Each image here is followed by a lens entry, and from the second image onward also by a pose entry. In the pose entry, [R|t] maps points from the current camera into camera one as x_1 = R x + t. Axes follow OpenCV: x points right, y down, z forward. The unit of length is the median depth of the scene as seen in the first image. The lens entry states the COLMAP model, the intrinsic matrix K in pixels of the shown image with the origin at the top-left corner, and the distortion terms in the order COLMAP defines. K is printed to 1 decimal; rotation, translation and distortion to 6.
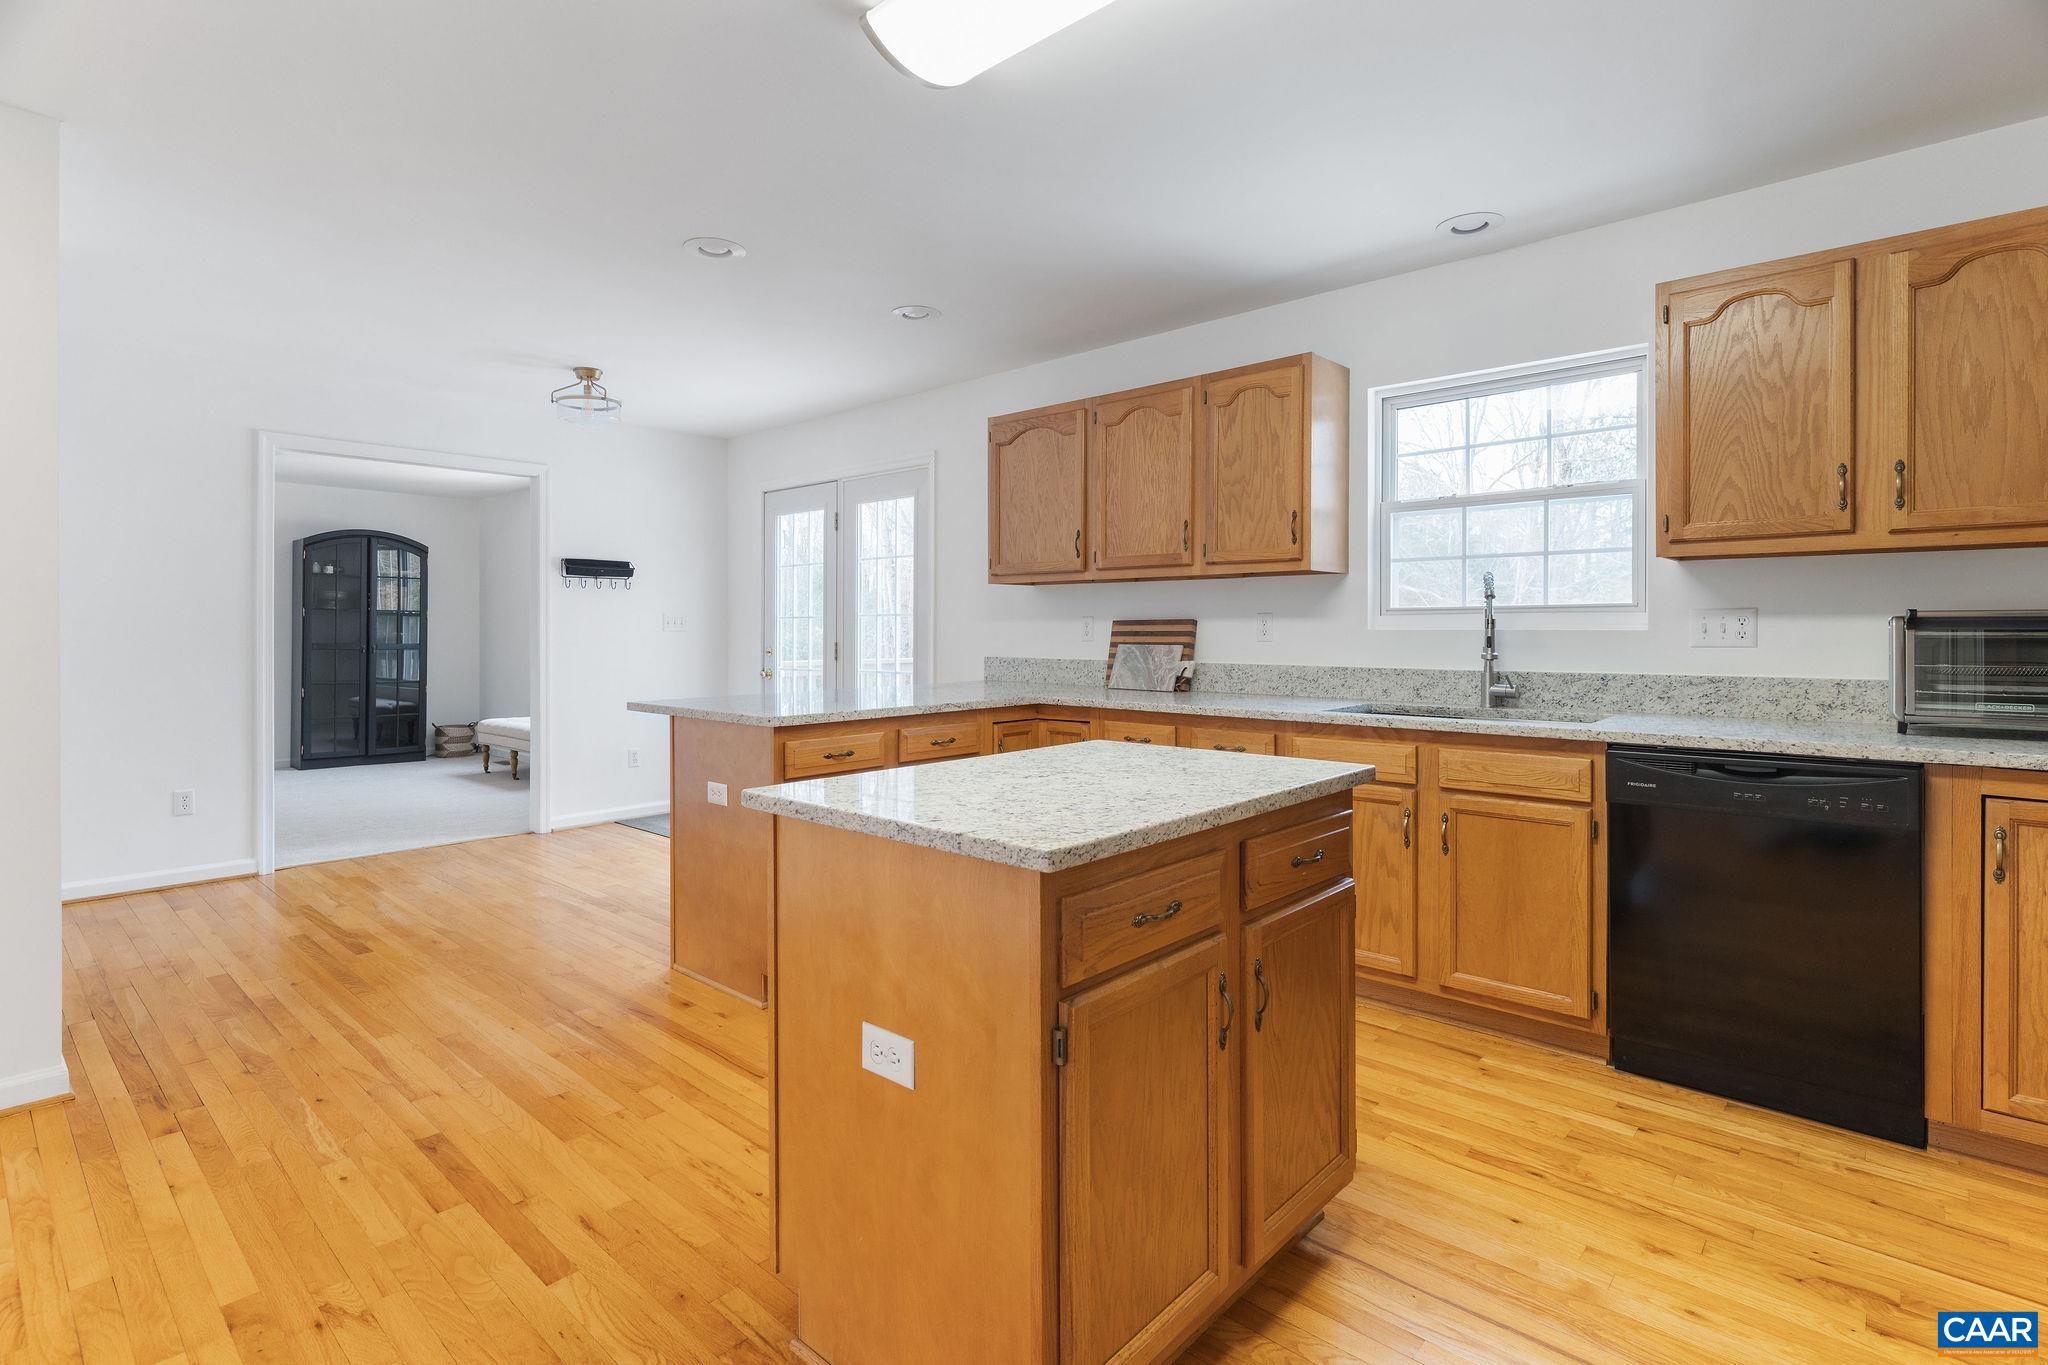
lens RADIAL K [[978.5, 0, 1021.1], [0, 978.5, 636.9], [0, 0, 1]] dist [0.004015, 0.000172]
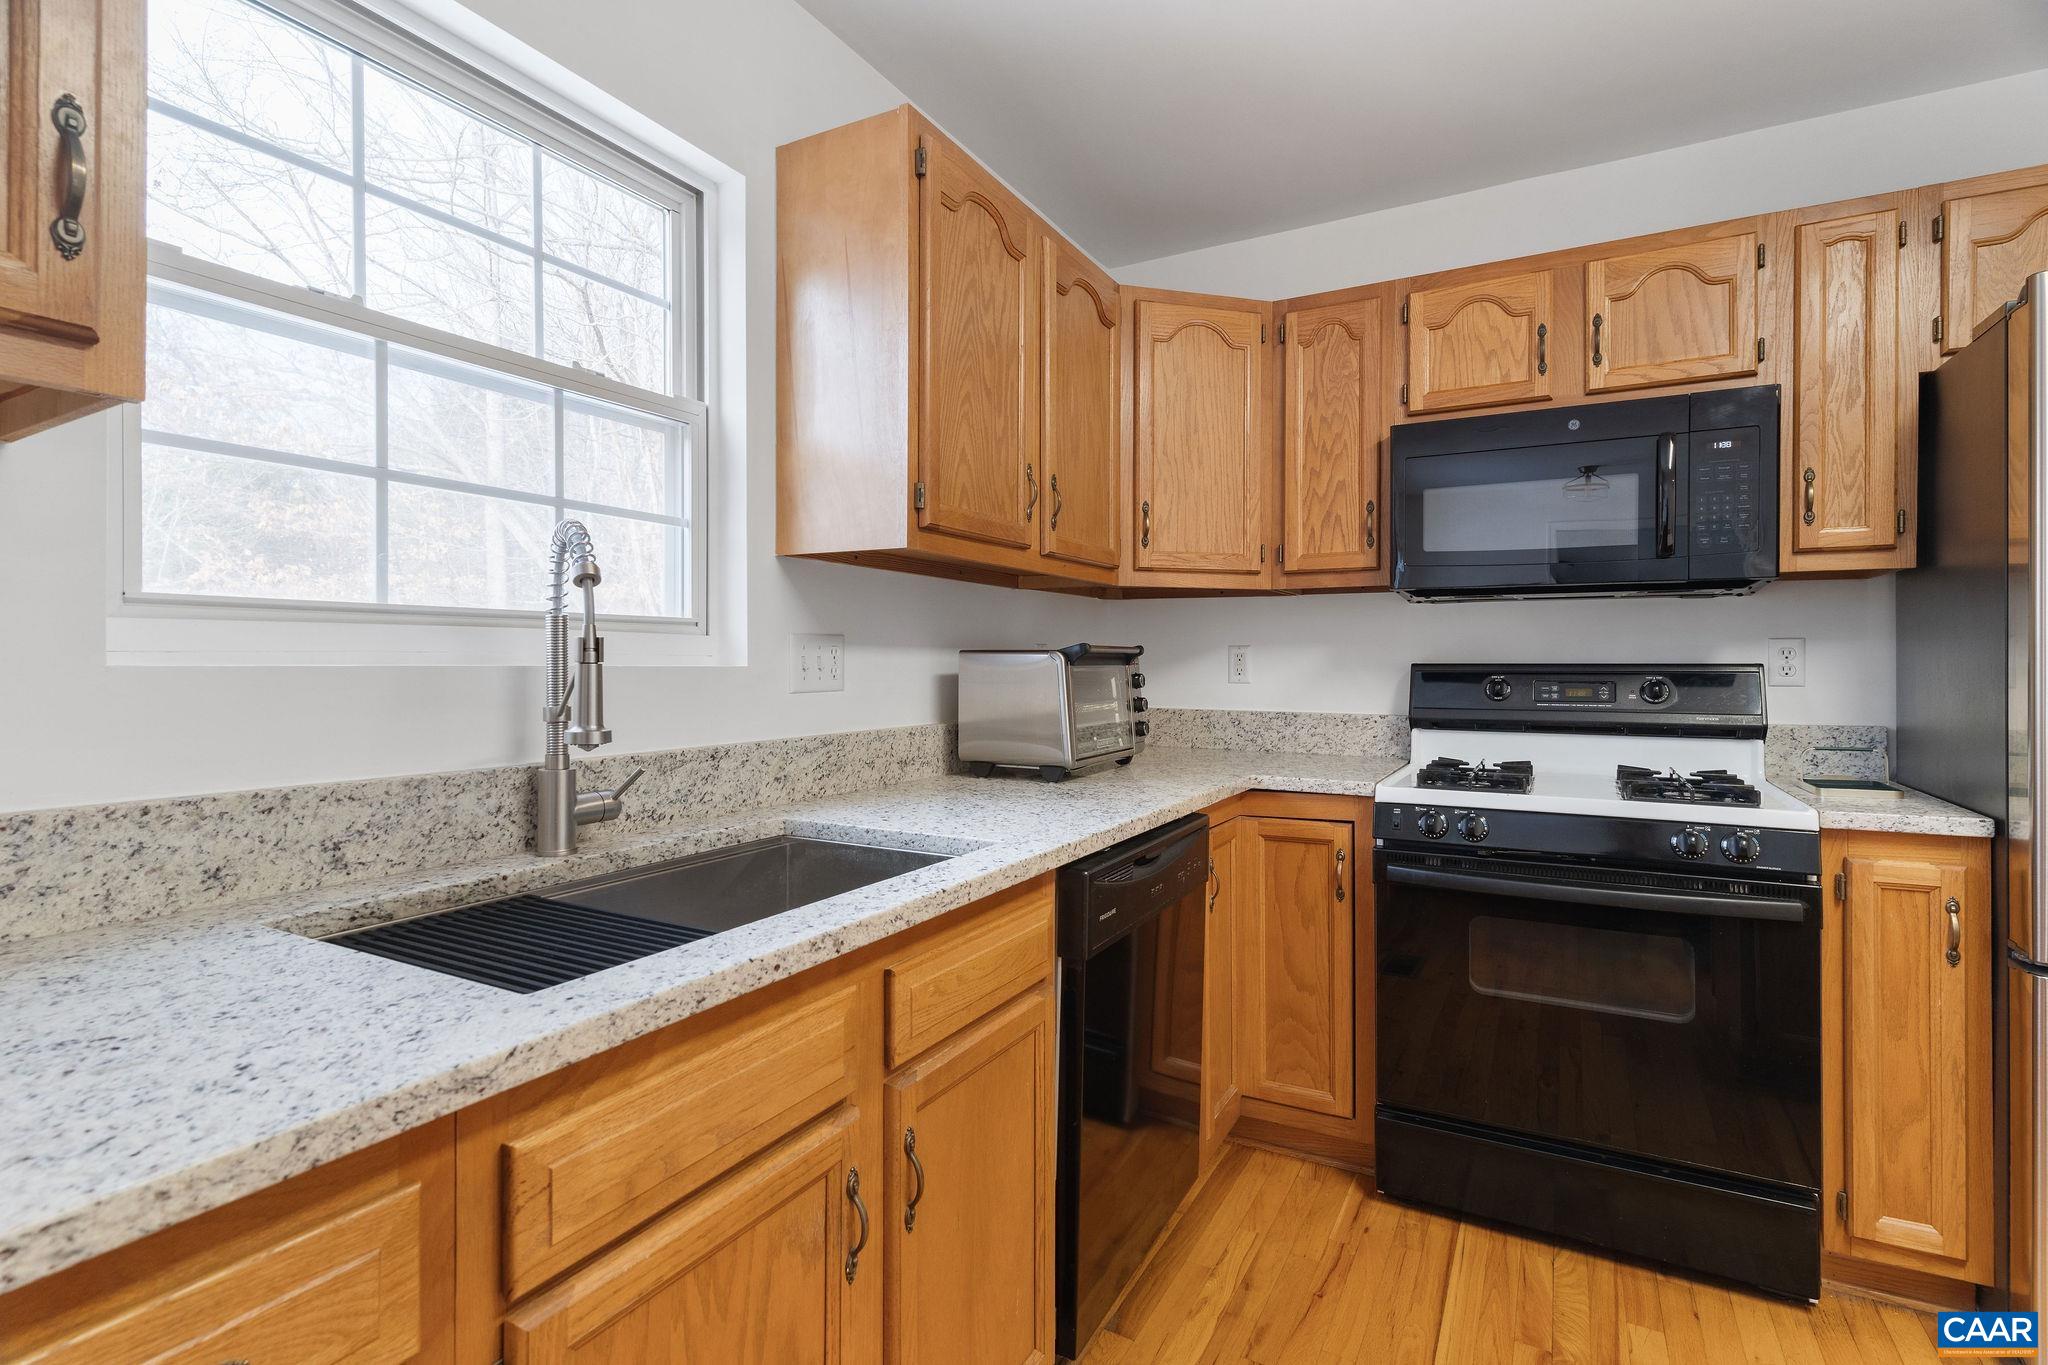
lens RADIAL K [[978.5, 0, 1032.5], [0, 978.5, 663.8], [0, 0, 1]] dist [0.004015, 0.000172]
pose [[-0.237070, 0.000389, 0.971492, 0.028562], [0.005987, 0.999982, 0.001061, -0.007412], [-0.971474, 0.006068, -0.237068, 0.912056]]
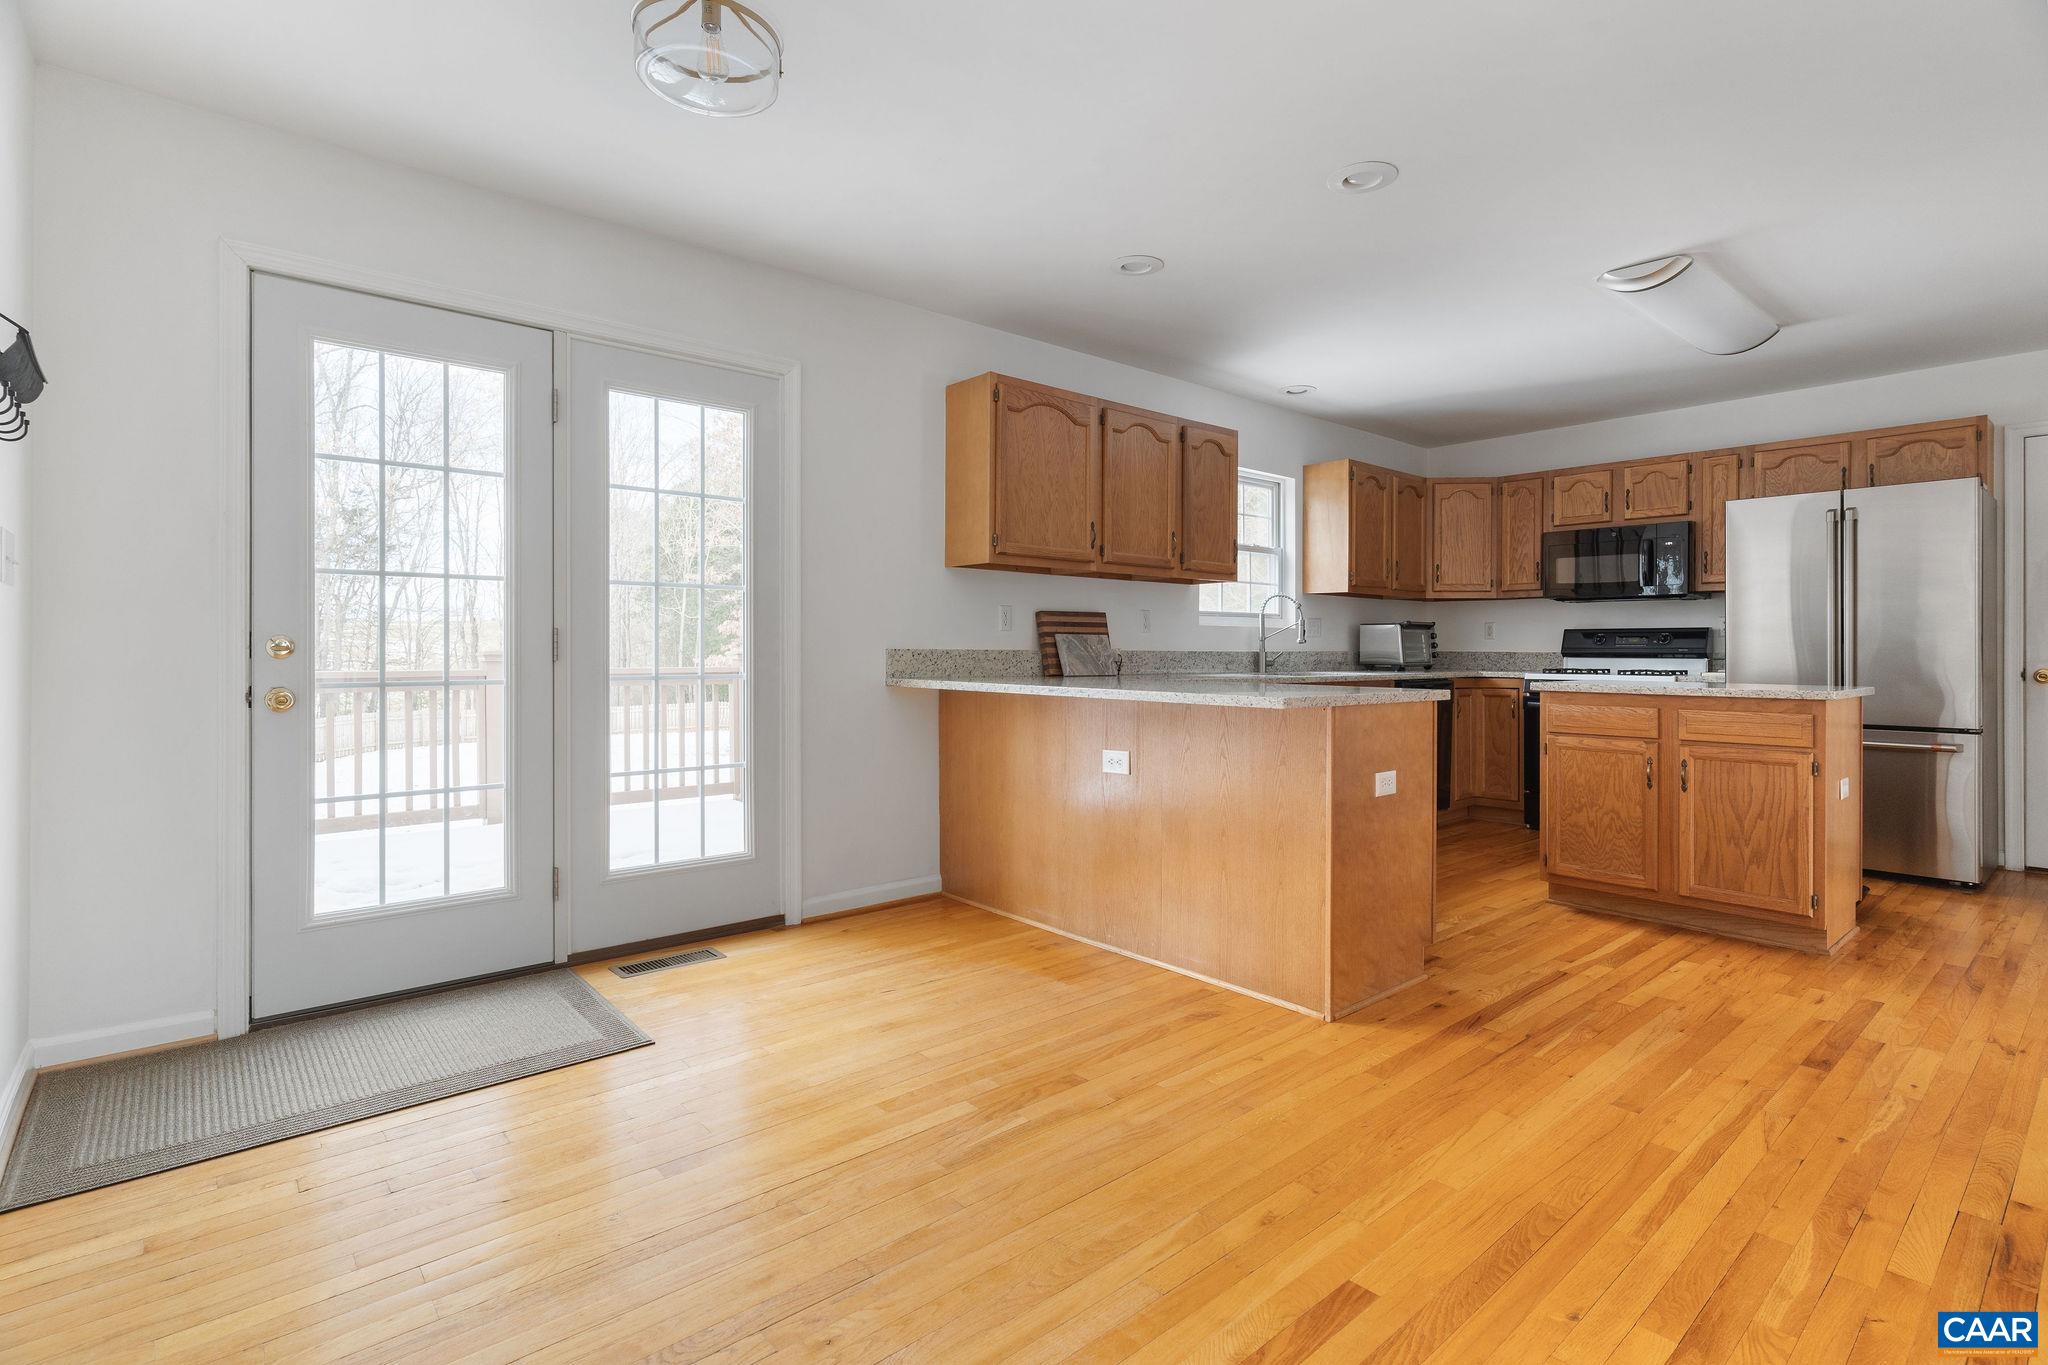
lens RADIAL K [[978.5, 0, 1026.1], [0, 978.5, 646.3], [0, 0, 1]] dist [0.004015, 0.000172]
pose [[0.121221, 0.004000, 0.992617, -1.250651], [0.003122, 0.999985, -0.004411, 0.033545], [-0.992621, 0.003634, 0.121207, 1.211412]]
